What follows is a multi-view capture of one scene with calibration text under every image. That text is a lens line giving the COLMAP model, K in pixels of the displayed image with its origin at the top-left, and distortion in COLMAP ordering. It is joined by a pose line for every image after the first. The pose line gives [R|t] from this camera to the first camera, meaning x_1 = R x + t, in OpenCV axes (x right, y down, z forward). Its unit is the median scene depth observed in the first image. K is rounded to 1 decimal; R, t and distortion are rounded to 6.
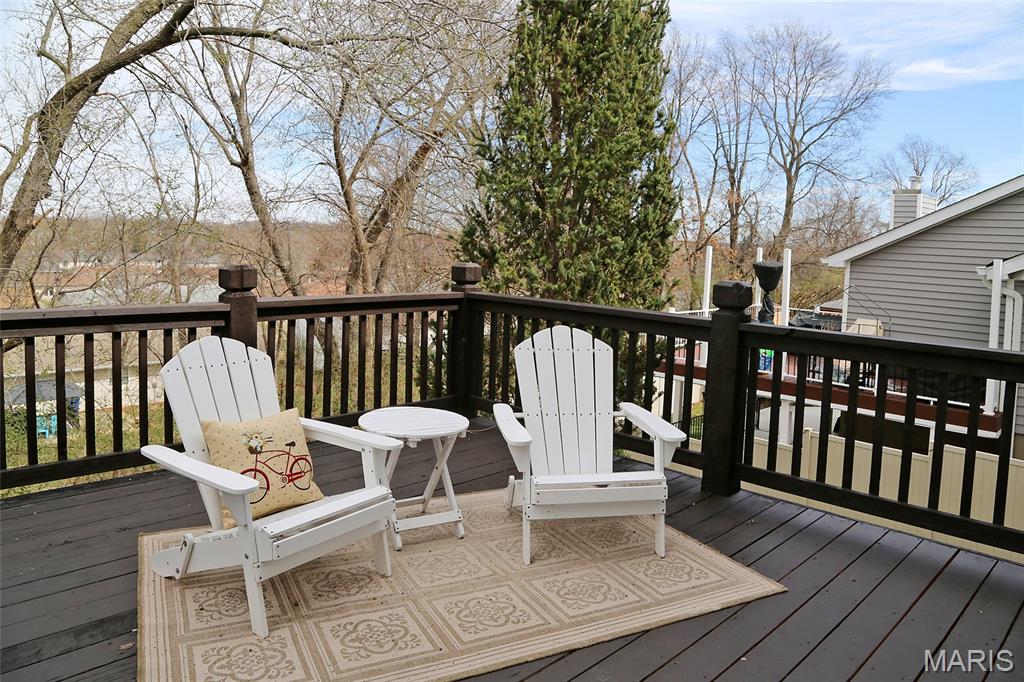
lens RADIAL K [[744.0, 0, 497.6], [0, 744.0, 339.4], [0, 0, 1]] dist [-0.004850, -0.001338]
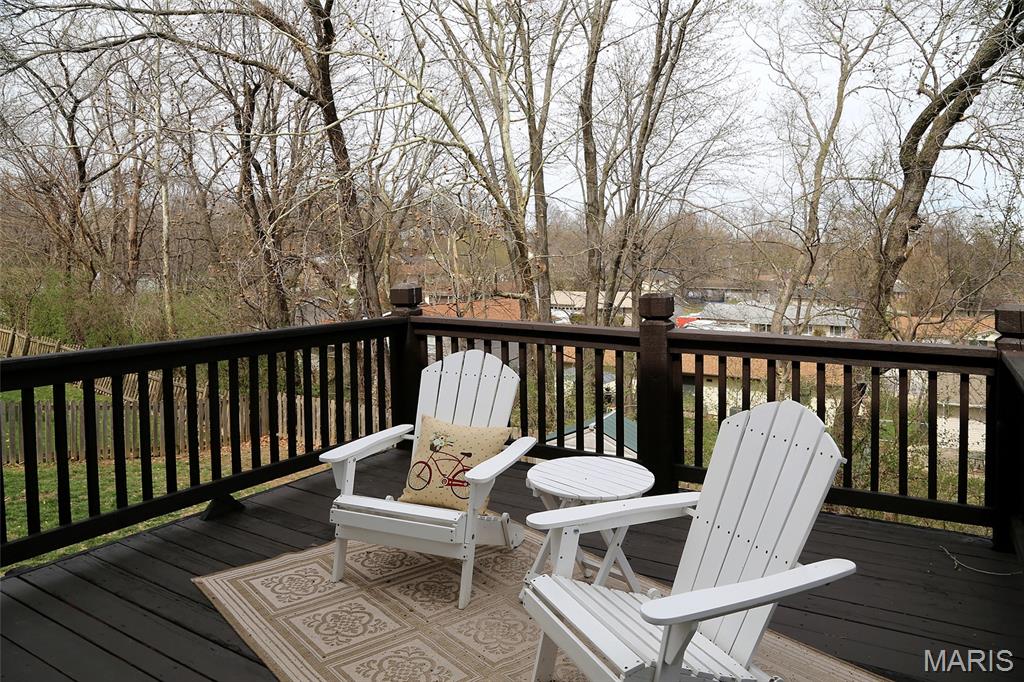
lens RADIAL K [[744.0, 0, 497.6], [0, 744.0, 339.4], [0, 0, 1]] dist [-0.004850, -0.001338]
pose [[0.199976, 0.072058, -0.977148, 0.792482], [-0.115340, 0.992089, 0.049556, -0.086441], [0.972988, 0.102795, 0.206705, 0.807887]]
